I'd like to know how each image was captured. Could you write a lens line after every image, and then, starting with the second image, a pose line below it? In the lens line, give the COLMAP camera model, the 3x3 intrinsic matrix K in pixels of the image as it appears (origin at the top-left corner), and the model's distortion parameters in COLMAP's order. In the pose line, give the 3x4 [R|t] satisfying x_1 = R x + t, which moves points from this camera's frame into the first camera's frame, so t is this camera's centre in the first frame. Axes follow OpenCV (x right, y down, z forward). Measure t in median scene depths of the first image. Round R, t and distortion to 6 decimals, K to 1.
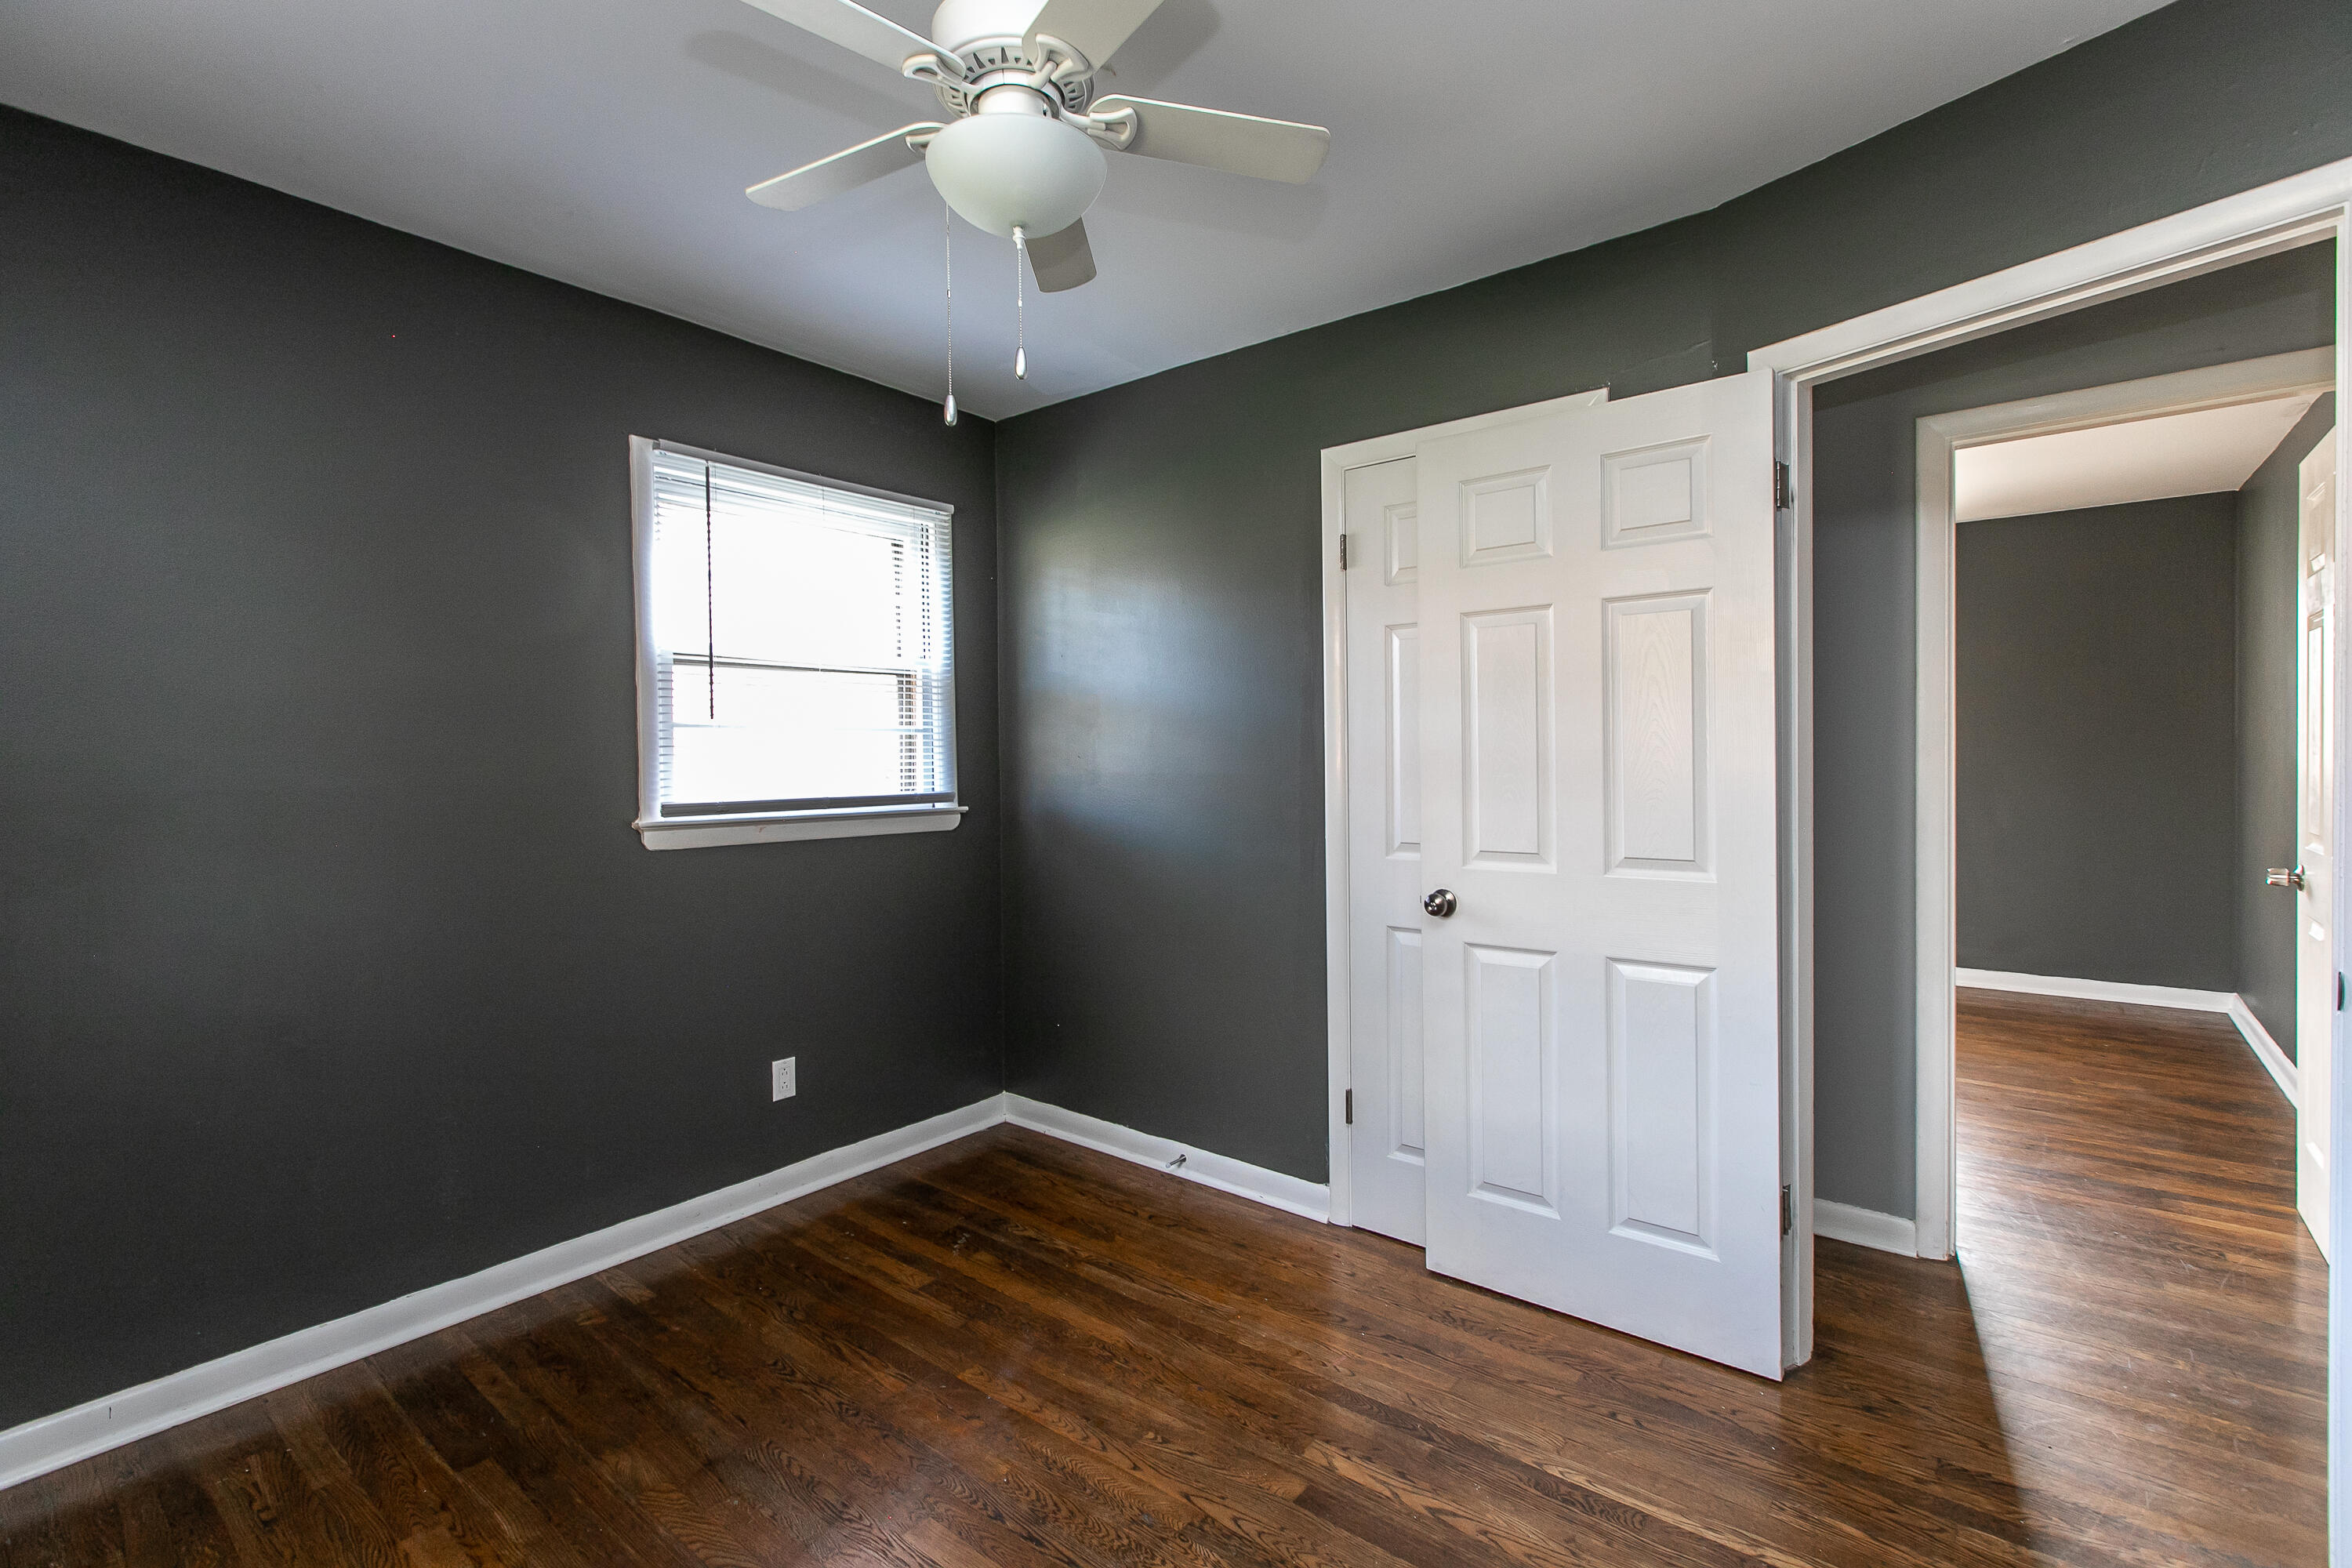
lens RADIAL K [[1078.7, 0, 1172.9], [0, 1078.7, 778.5], [0, 0, 1]] dist [-0.000069, 0.000186]
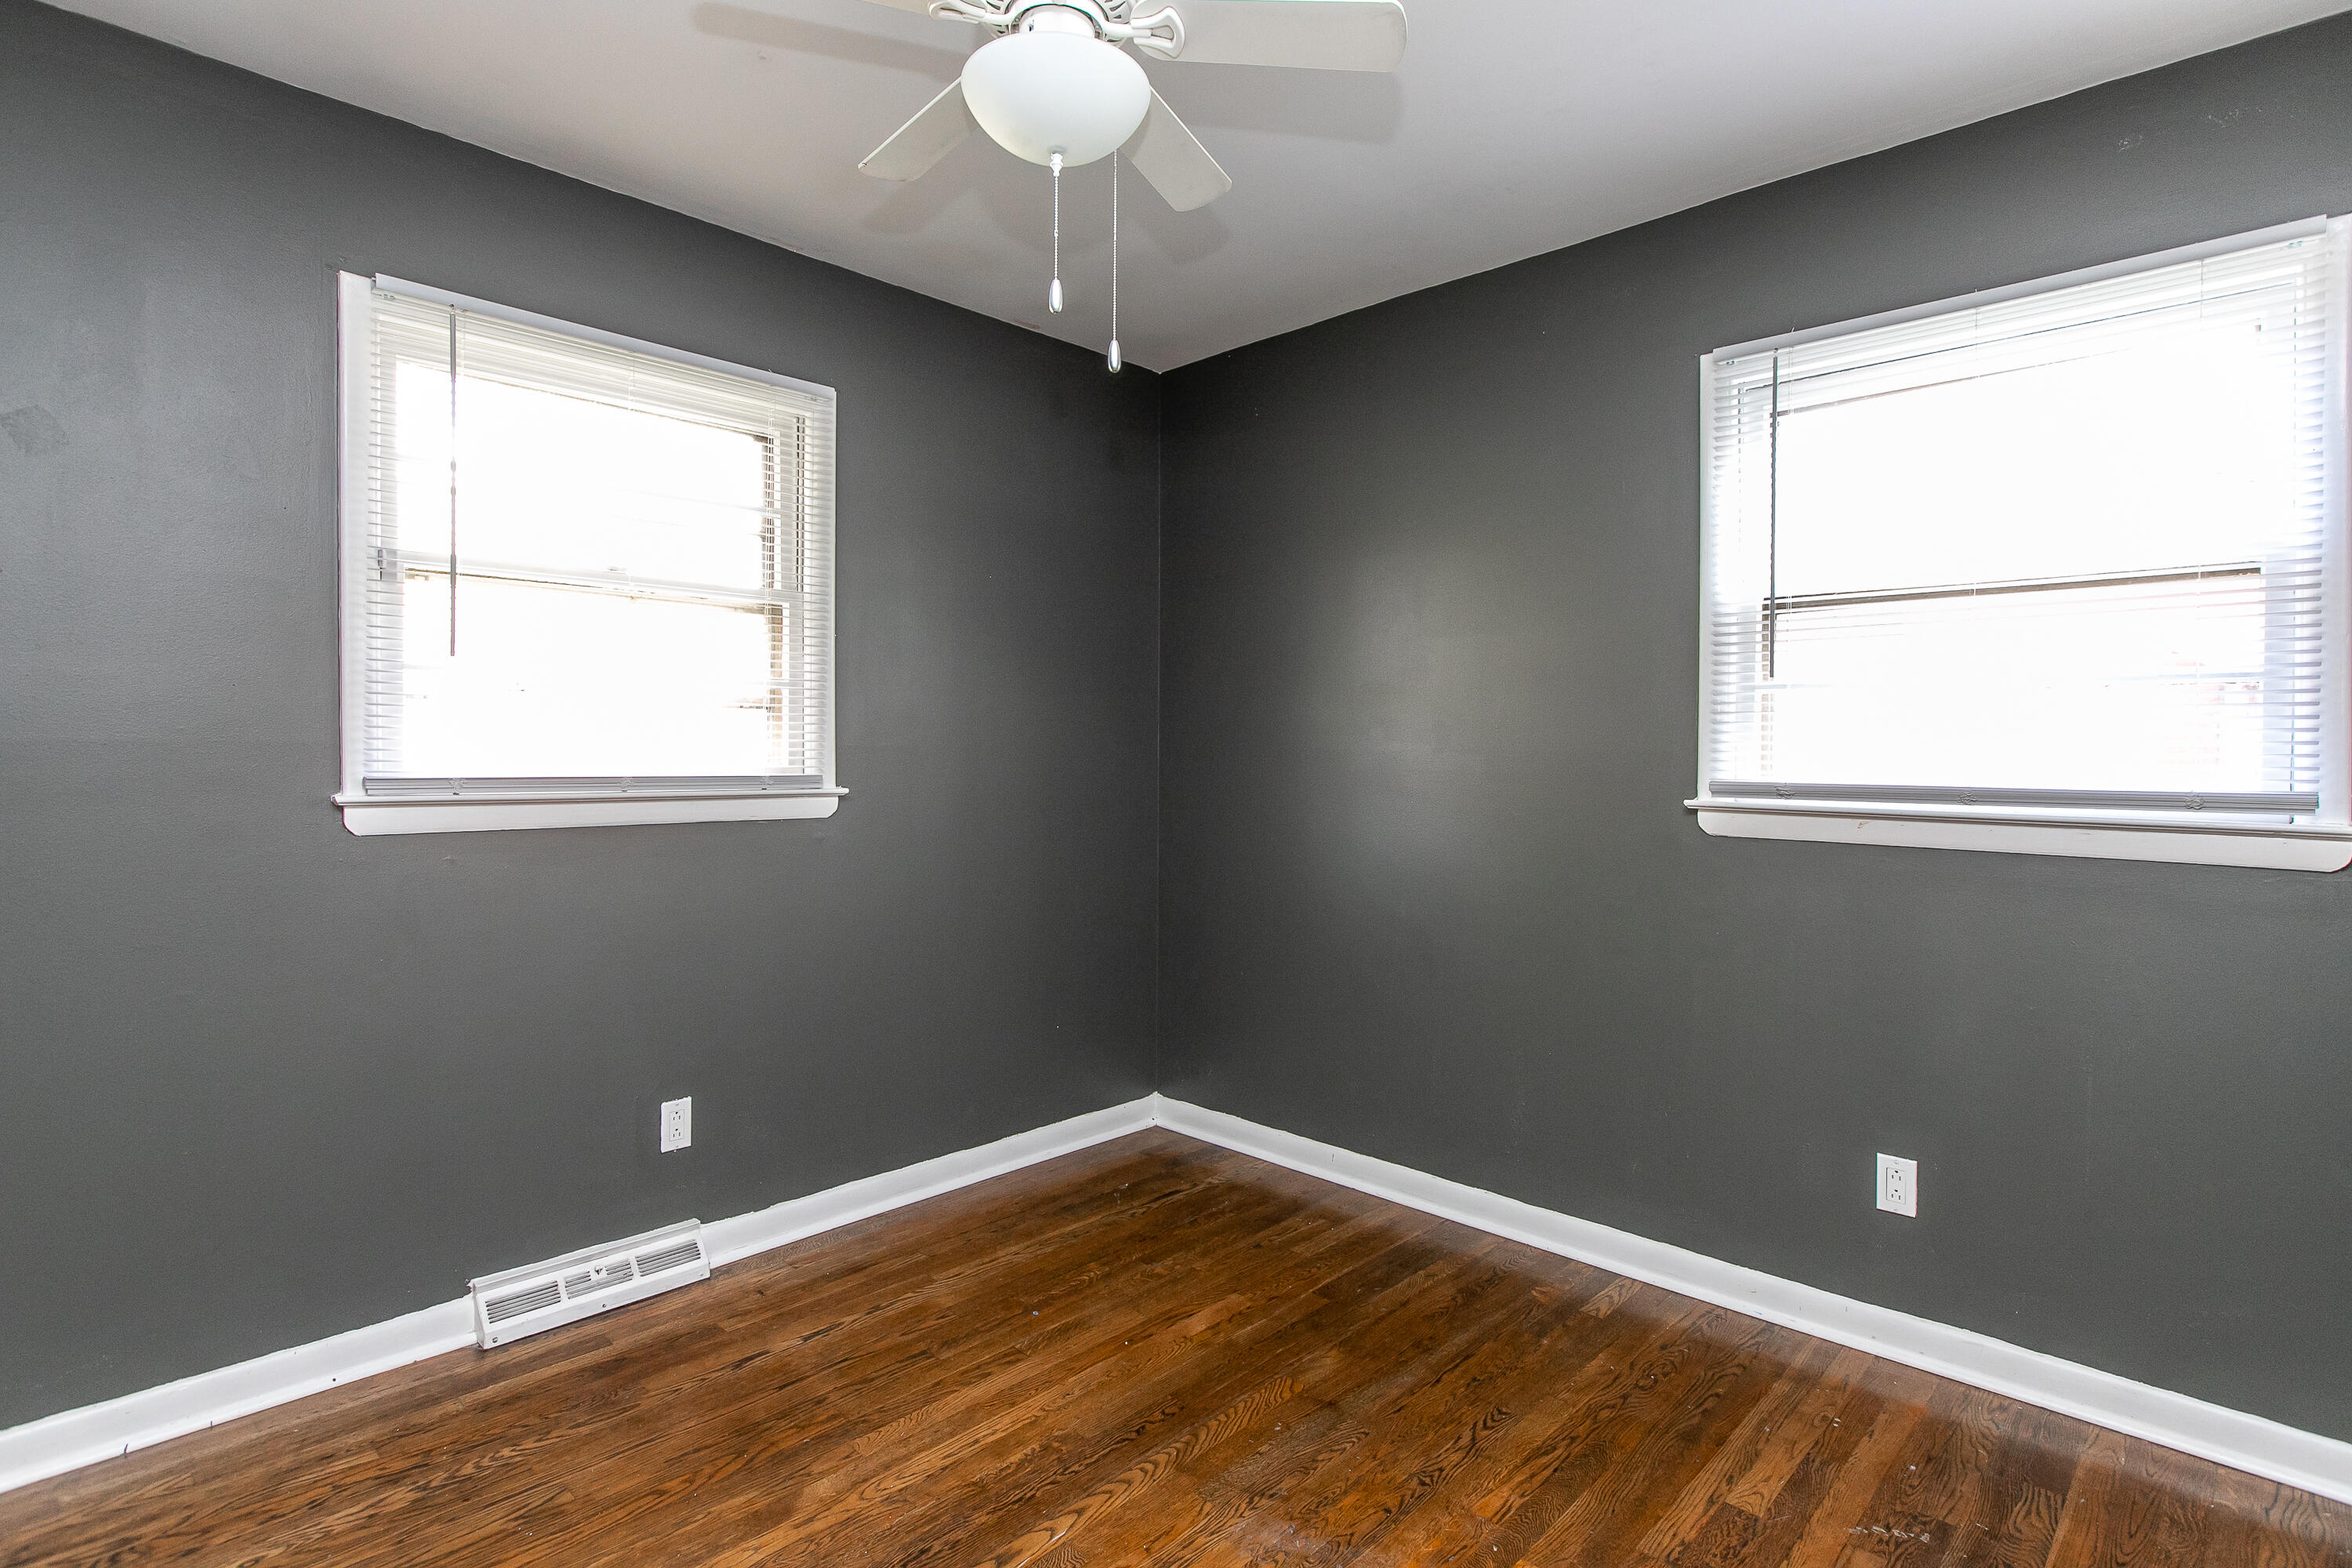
lens RADIAL K [[1200.8, 0, 1184.1], [0, 1200.8, 773.2], [0, 0, 1]] dist [0.003237, 0.000417]
pose [[-0.105494, 0.026494, -0.994067, 0.541337], [-0.025701, 0.999238, 0.029359, 0.000265], [0.994088, 0.028646, -0.104733, 0.727994]]
